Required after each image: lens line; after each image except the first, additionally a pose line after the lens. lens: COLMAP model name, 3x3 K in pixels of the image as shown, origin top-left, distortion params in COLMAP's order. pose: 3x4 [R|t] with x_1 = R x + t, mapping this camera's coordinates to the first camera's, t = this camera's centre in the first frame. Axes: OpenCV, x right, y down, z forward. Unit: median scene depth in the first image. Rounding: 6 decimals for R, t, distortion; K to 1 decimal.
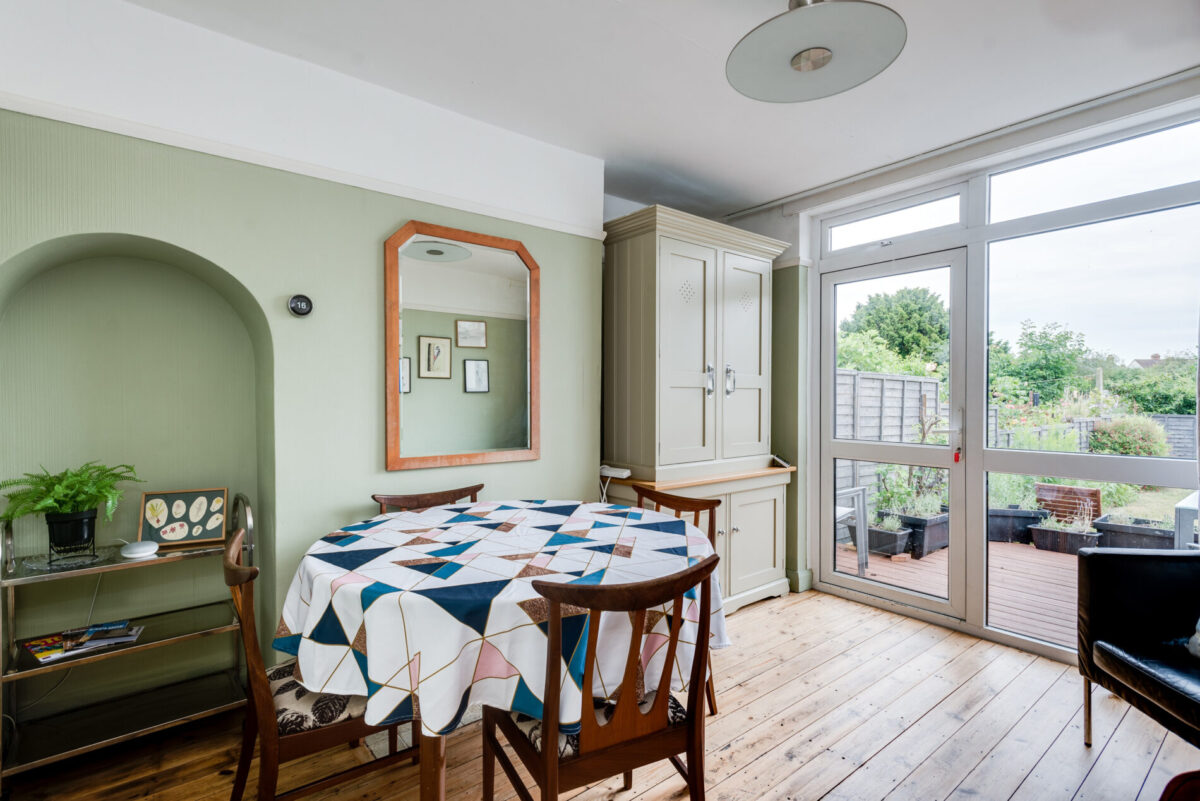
lens RADIAL K [[583.3, 0, 588.8], [0, 583.3, 409.5], [0, 0, 1]] dist [0.001705, 0.000158]
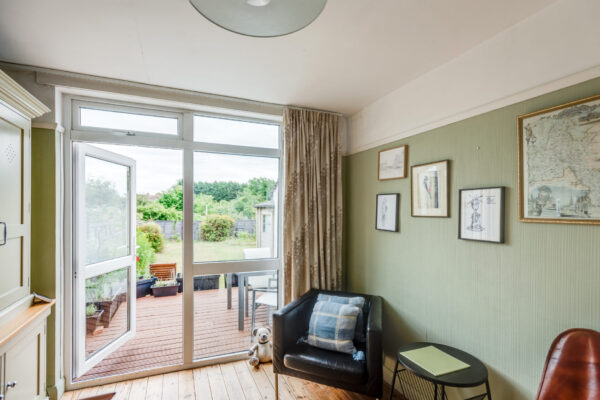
lens RADIAL K [[286.0, 0, 300.4], [0, 286.0, 213.8], [0, 0, 1]] dist [0.015723, 0.000042]
pose [[0.260247, -0.005892, 0.965524, -0.092876], [0.008113, 0.999959, 0.003915, -0.081632], [-0.965508, 0.006814, 0.260284, 0.402077]]
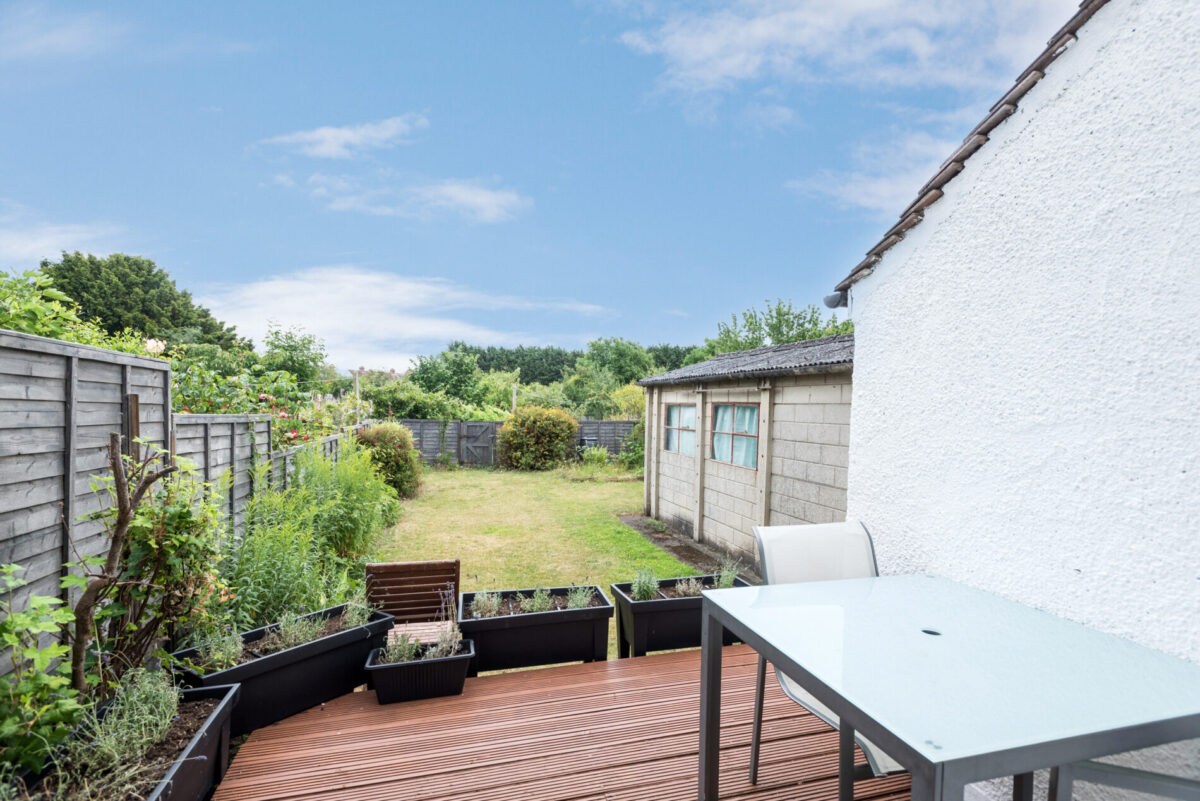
lens RADIAL K [[582.9, 0, 621.0], [0, 582.9, 431.3], [0, 0, 1]] dist [0.001941, 0.000206]
pose [[0.368207, -0.030616, 0.929239, 0.591799], [-0.003202, 0.999410, 0.034197, -0.028506], [-0.929738, -0.015567, 0.367892, 0.977510]]
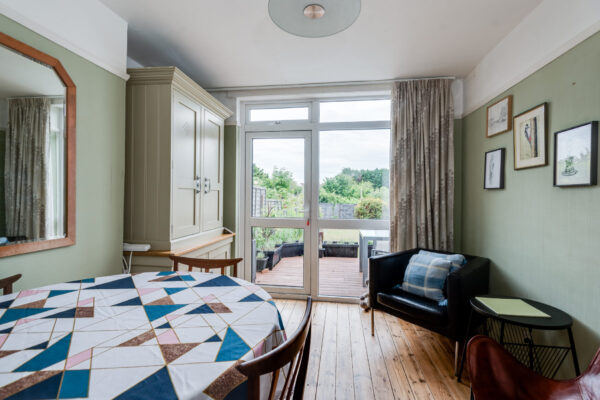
lens RADIAL K [[287.1, 0, 309.5], [0, 287.1, 199.8], [0, 0, 1]] dist [0.001976, -0.000109]
pose [[0.705031, 0.002297, 0.709173, -0.143425], [0.000833, 0.999991, -0.004067, -0.004032], [-0.709176, 0.003459, 0.705023, 0.201304]]
